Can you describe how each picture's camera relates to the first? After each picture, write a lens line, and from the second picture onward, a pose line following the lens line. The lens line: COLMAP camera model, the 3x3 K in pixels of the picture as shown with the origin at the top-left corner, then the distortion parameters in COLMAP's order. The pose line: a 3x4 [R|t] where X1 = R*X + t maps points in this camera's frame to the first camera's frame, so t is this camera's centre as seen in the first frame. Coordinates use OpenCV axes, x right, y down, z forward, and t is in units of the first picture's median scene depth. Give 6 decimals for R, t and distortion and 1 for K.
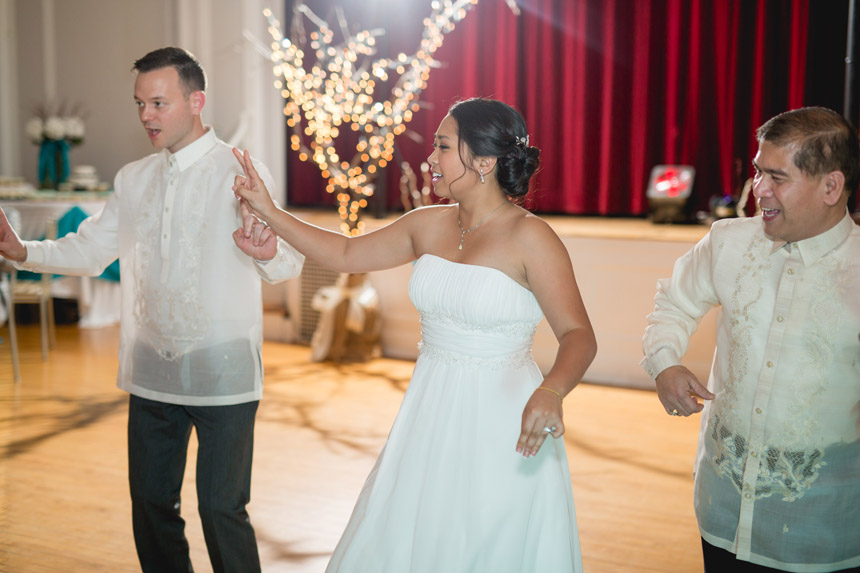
lens RADIAL K [[1274.2, 0, 430.0], [0, 1274.2, 286.5], [0, 0, 1]] dist [0.019328, -0.075885]
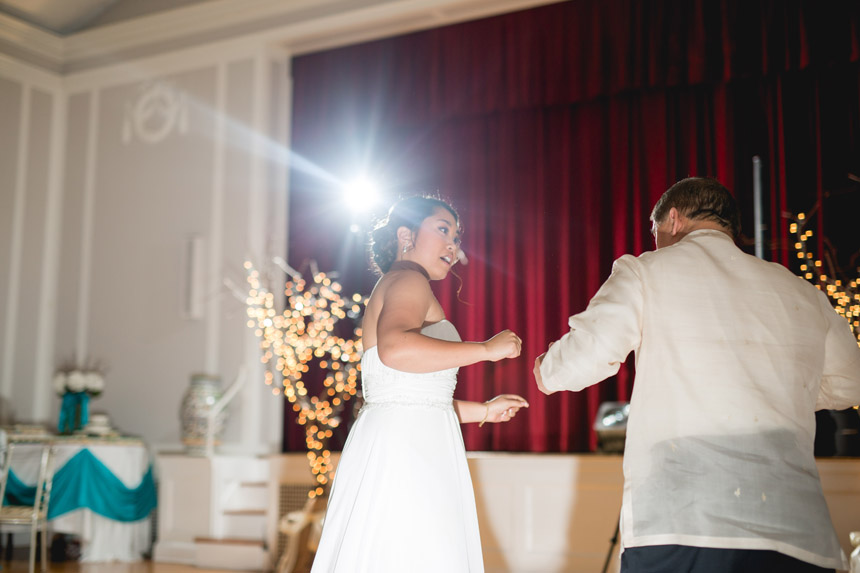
lens RADIAL K [[1274.2, 0, 430.0], [0, 1274.2, 286.5], [0, 0, 1]] dist [0.019328, -0.075885]
pose [[0.995848, -0.010656, -0.090406, 0.134574], [-0.013953, 0.963523, -0.267263, 0.104190], [0.089956, 0.267415, 0.959373, -0.074194]]
